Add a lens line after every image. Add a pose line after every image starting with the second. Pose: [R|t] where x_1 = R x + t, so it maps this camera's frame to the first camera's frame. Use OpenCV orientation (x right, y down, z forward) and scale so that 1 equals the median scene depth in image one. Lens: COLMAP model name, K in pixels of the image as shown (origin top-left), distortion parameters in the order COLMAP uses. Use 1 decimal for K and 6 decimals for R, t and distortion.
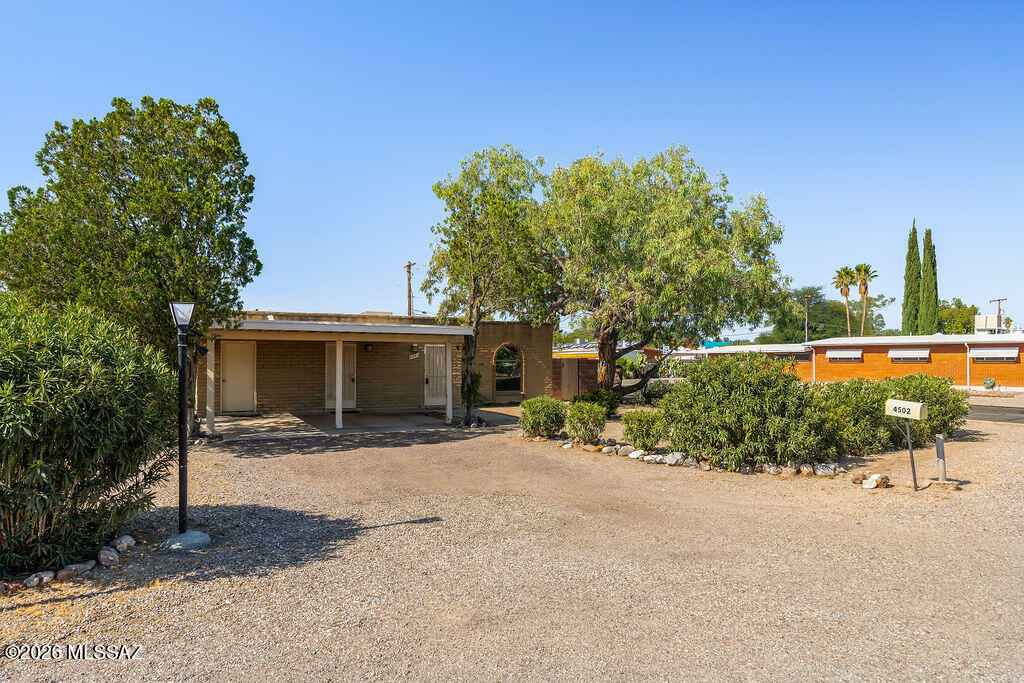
lens RADIAL K [[625.2, 0, 512.0], [0, 625.2, 341.5], [0, 0, 1]] dist [-0.000809, -0.000100]
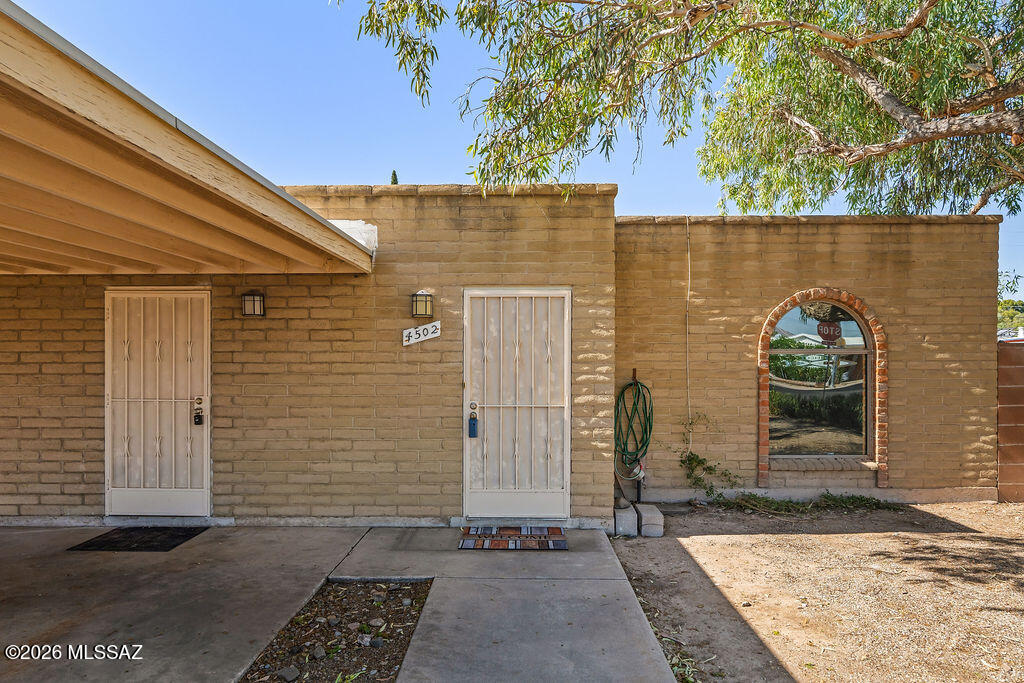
lens RADIAL K [[568.4, 0, 510.7], [0, 568.4, 358.7], [0, 0, 1]] dist [0.003066, 0.000403]
pose [[0.877677, -0.001525, -0.479251, -0.005032], [0.015145, 0.999584, 0.024556, 0.028674], [0.479014, -0.028811, 0.877334, 0.796762]]
